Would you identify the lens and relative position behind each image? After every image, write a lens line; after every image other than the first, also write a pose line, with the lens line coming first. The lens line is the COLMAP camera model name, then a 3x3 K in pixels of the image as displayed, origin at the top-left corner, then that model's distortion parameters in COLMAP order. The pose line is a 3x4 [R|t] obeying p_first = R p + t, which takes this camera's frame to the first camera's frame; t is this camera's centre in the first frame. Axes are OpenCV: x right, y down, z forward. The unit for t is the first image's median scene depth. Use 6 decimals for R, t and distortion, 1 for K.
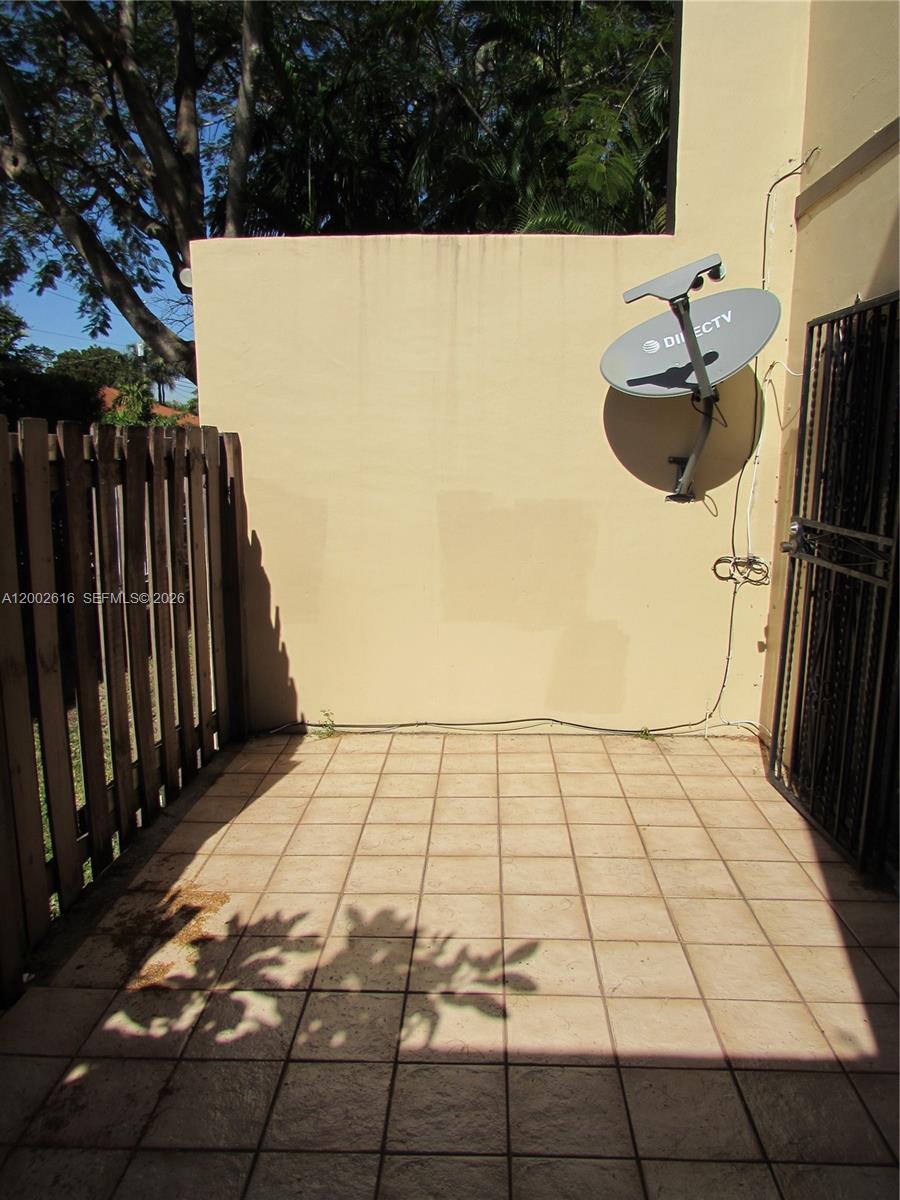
lens RADIAL K [[856.9, 0, 451.8], [0, 856.9, 602.6], [0, 0, 1]] dist [-0.019855, 0.011825]
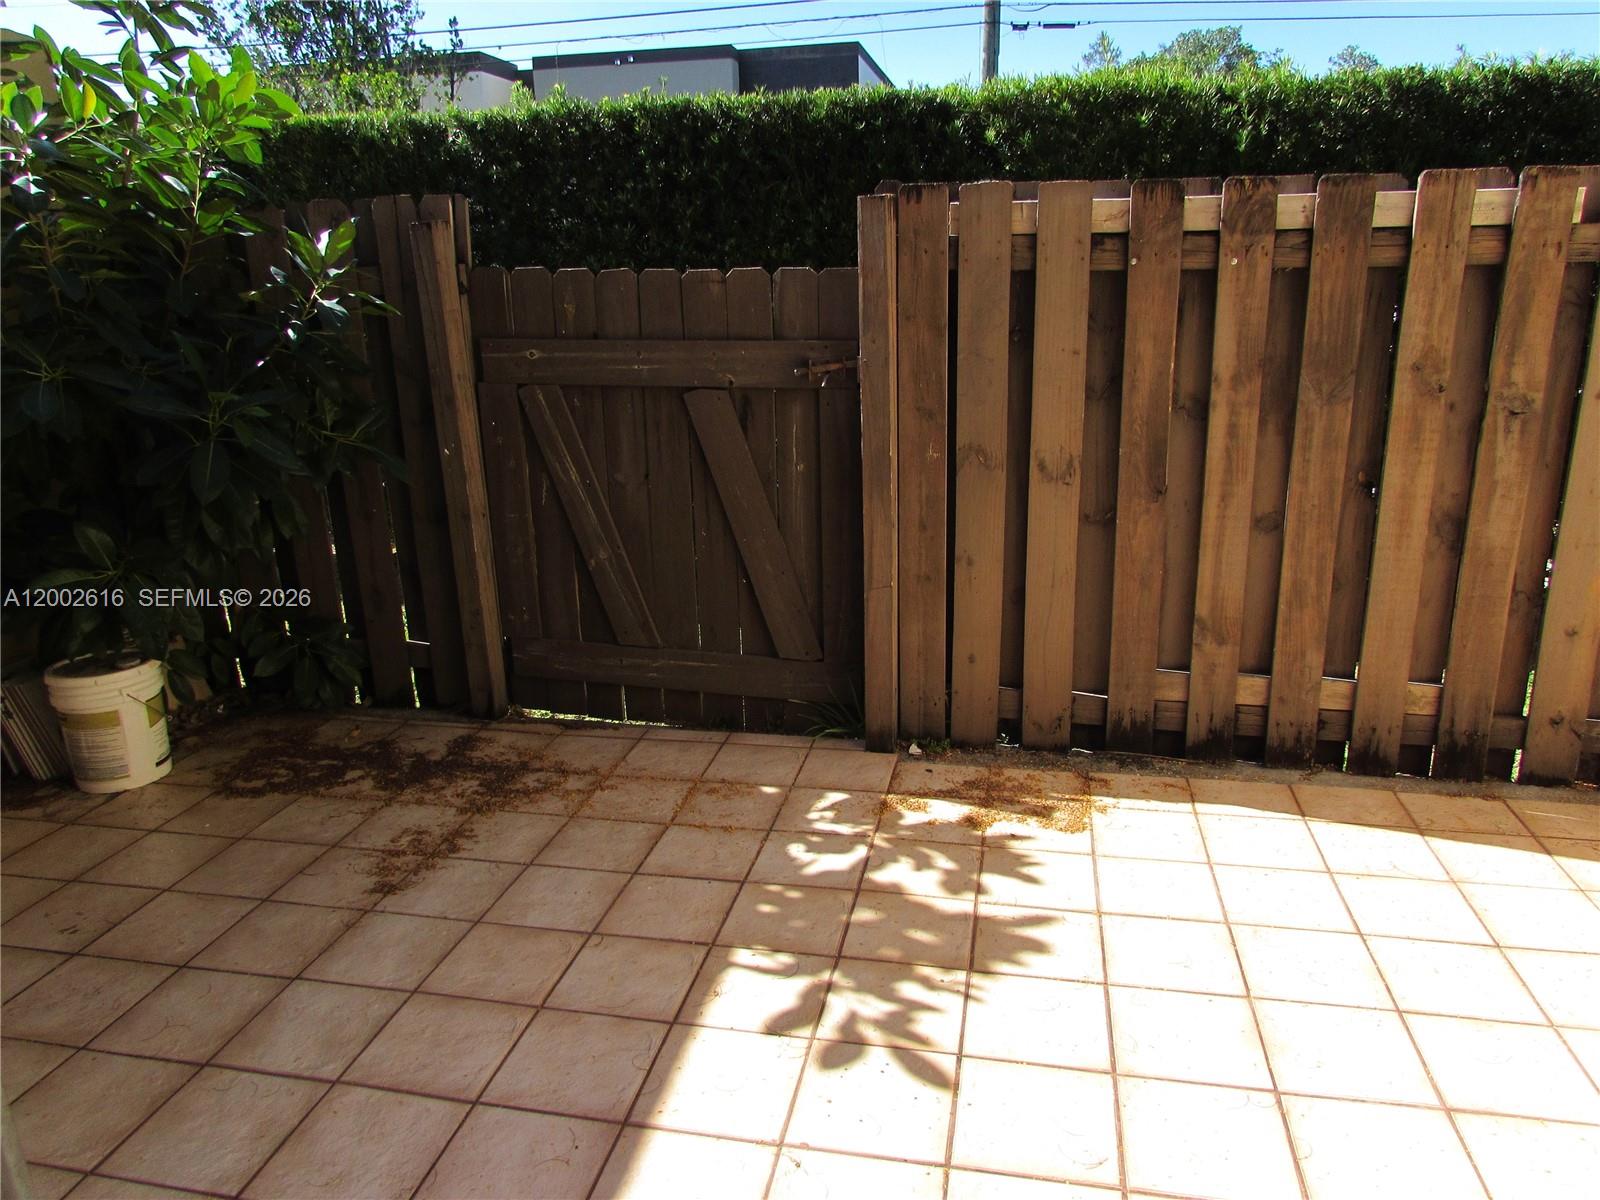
lens RADIAL K [[1142.6, 0, 801.9], [0, 1142.6, 601.1], [0, 0, 1]] dist [-0.019855, 0.011825]
pose [[-0.156636, 0.272102, -0.949434, 0.778186], [-0.160214, 0.941568, 0.296279, -0.117364], [0.974575, 0.198521, -0.103889, 0.968322]]
